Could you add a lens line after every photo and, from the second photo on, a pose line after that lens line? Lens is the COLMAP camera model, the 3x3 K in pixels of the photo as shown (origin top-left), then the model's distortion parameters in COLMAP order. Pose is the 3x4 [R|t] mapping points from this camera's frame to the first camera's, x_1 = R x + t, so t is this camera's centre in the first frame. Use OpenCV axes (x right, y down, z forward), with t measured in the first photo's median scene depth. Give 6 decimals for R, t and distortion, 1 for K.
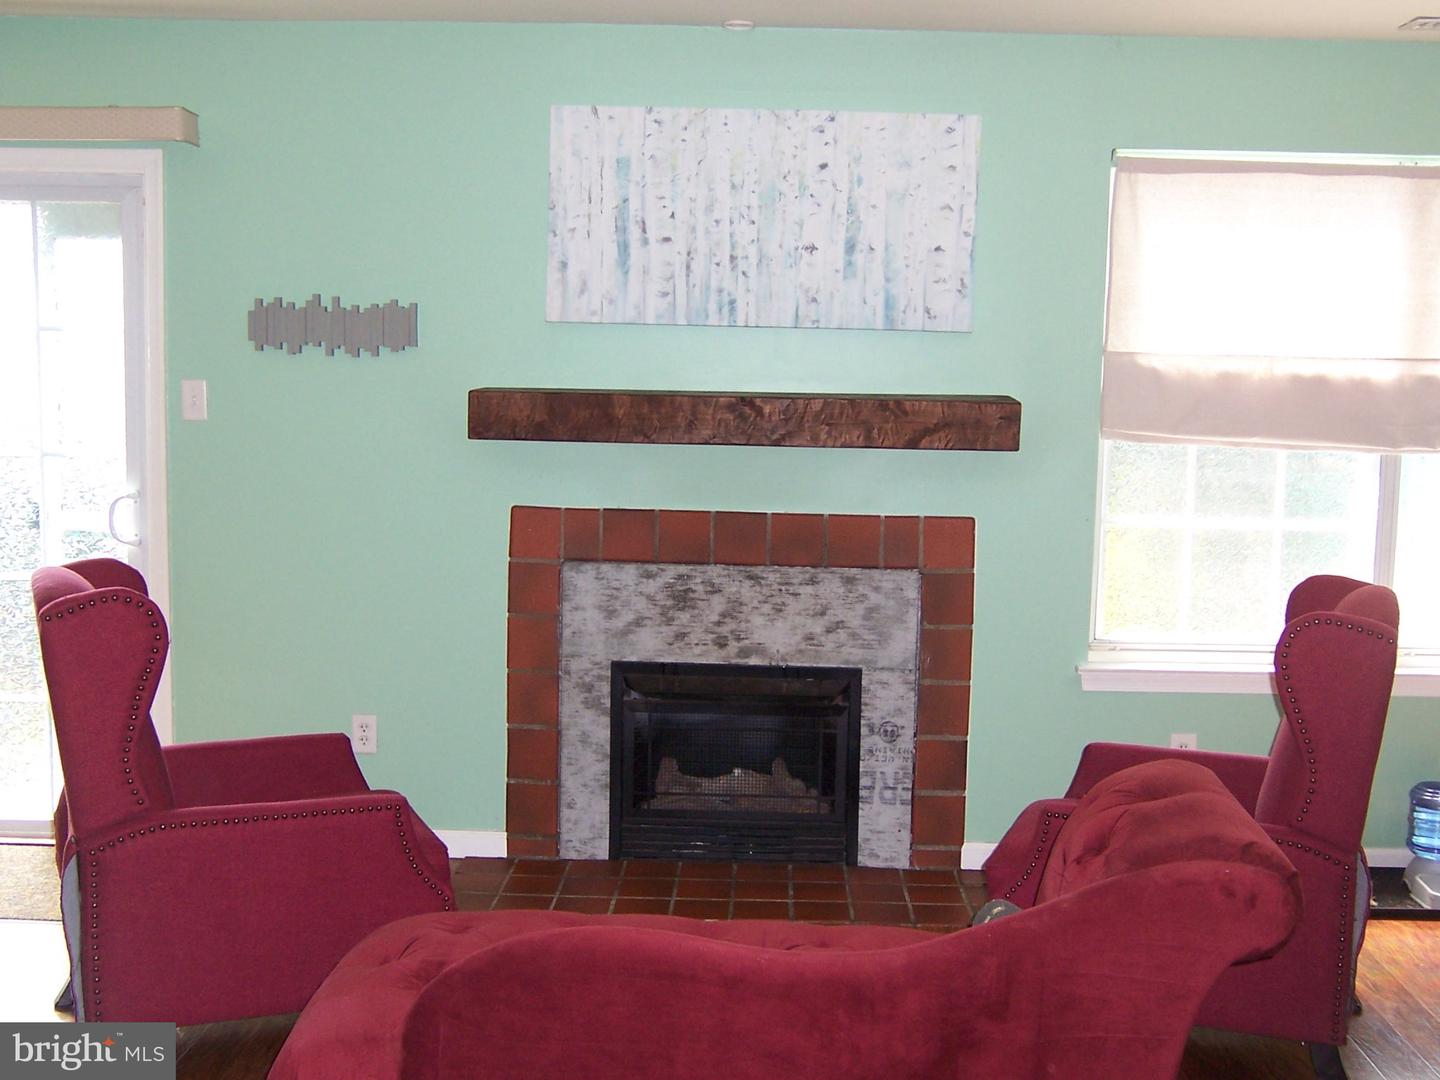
lens RADIAL K [[1628.5, 0, 764.4], [0, 1628.5, 548.3], [0, 0, 1]] dist [-0.118054, 0.199852]
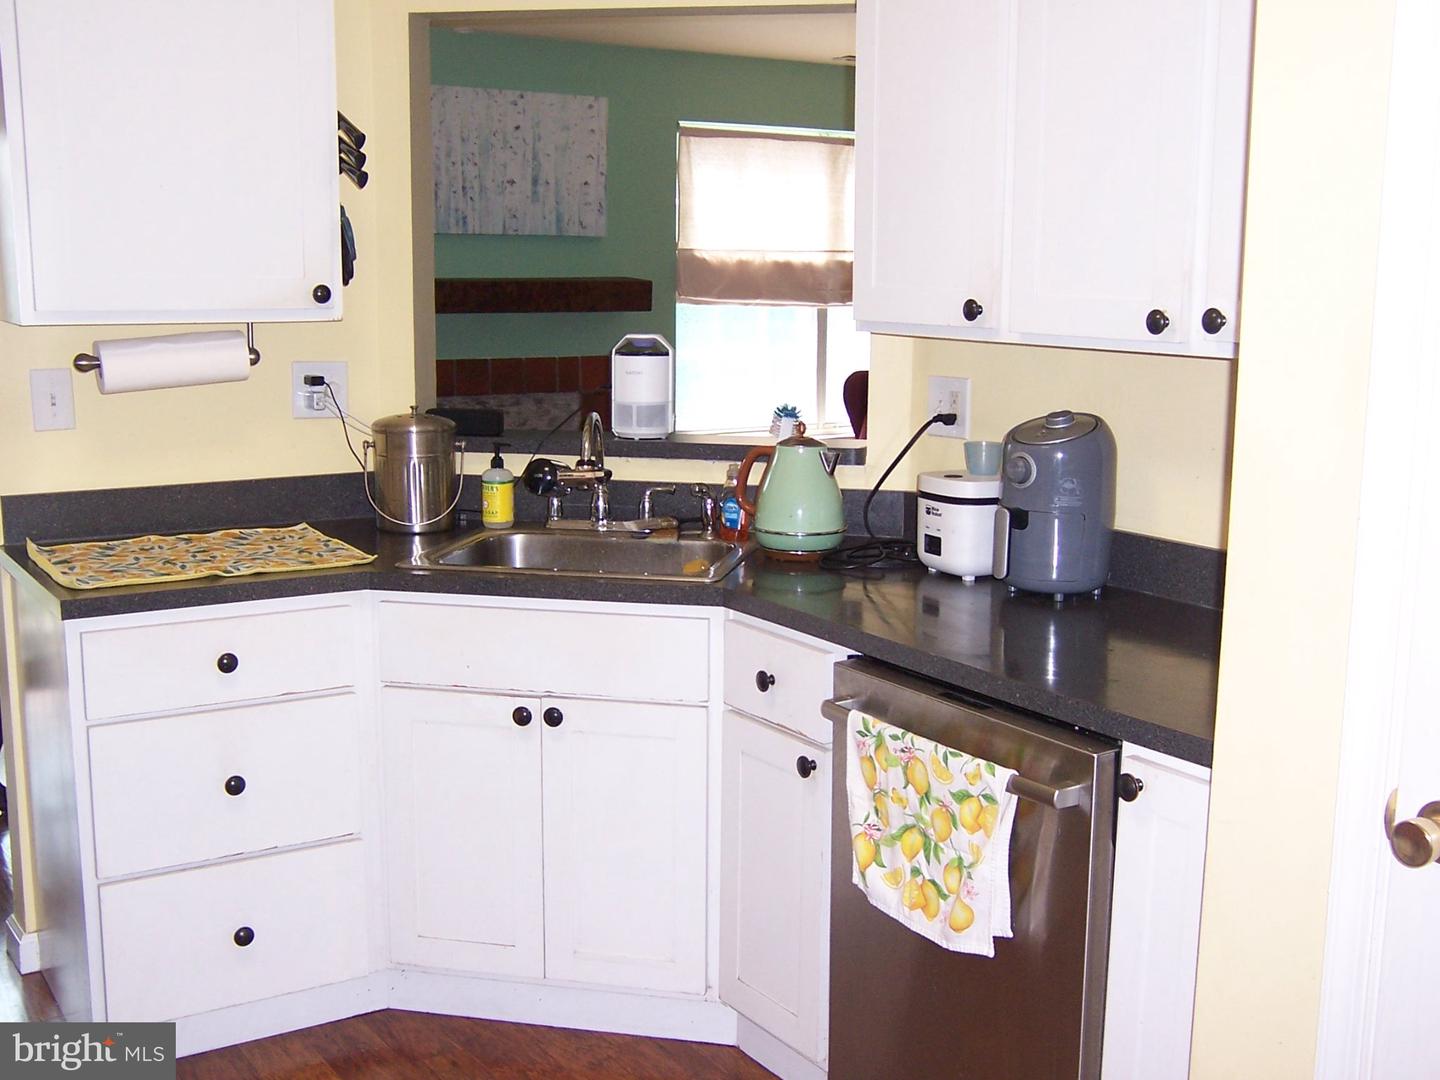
lens RADIAL K [[1628.5, 0, 764.4], [0, 1628.5, 548.3], [0, 0, 1]] dist [-0.118054, 0.199852]
pose [[0.825963, -0.107582, 0.553363, -0.648265], [0.070979, 0.993656, 0.087237, 0.040222], [-0.559237, -0.032778, 0.828359, -0.394403]]
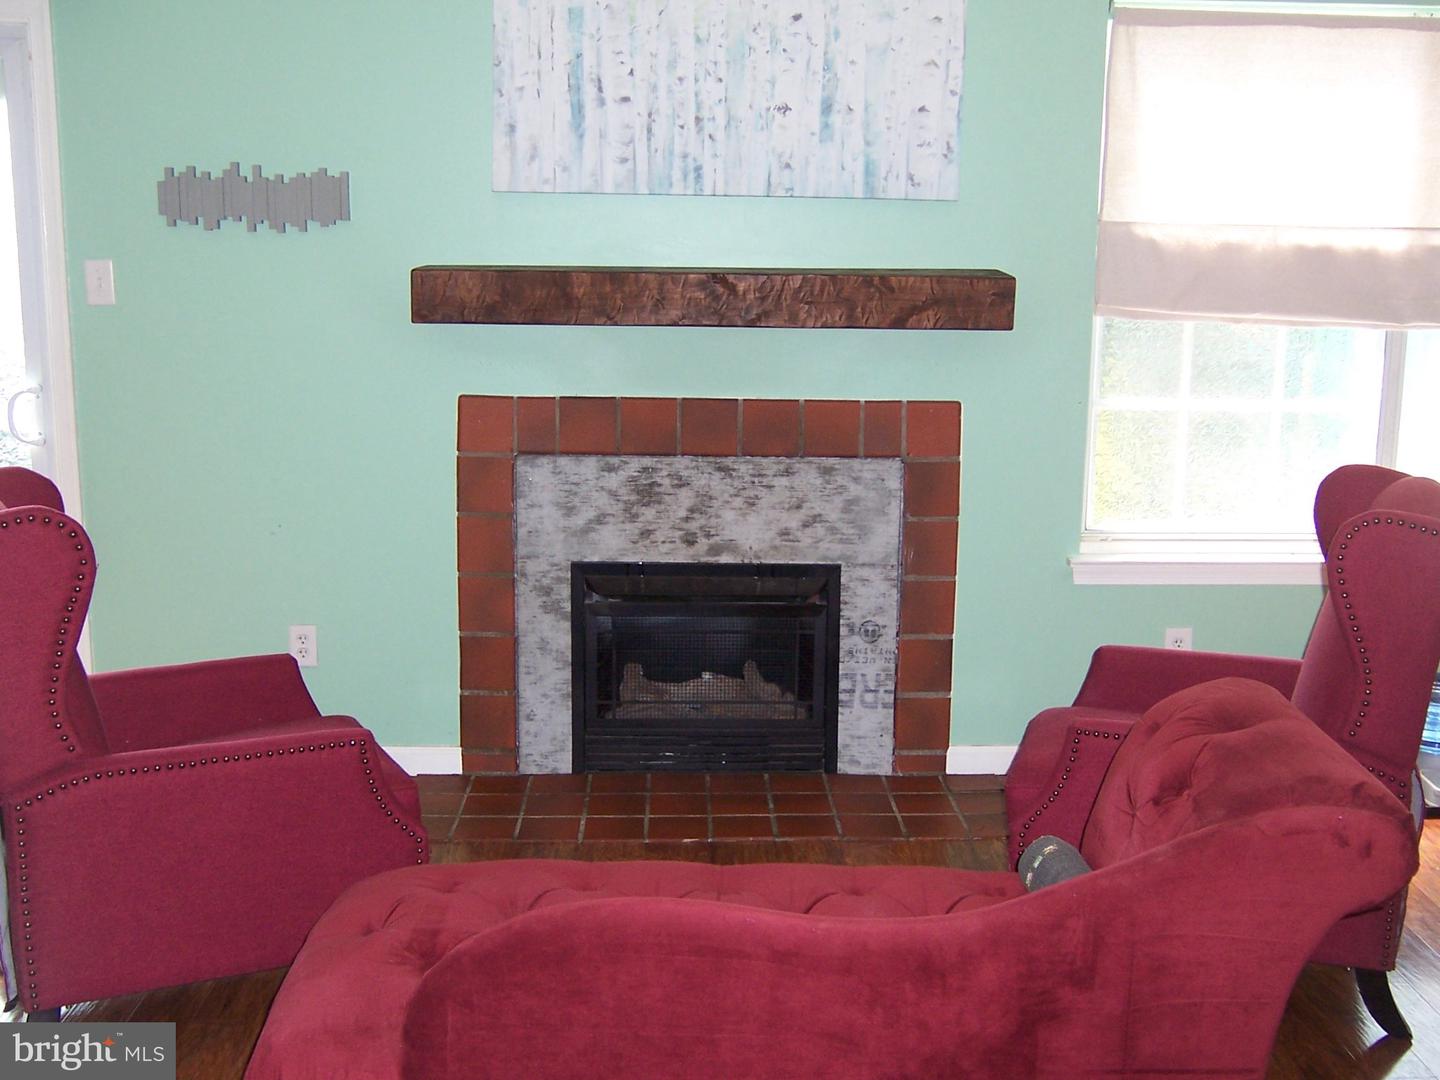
lens RADIAL K [[1628.5, 0, 764.4], [0, 1628.5, 548.3], [0, 0, 1]] dist [-0.118054, 0.199852]
pose [[0.998013, -0.017655, 0.060478, -0.041600], [0.012754, 0.996675, 0.080480, -0.011747], [-0.061698, -0.079549, 0.994920, 0.076177]]
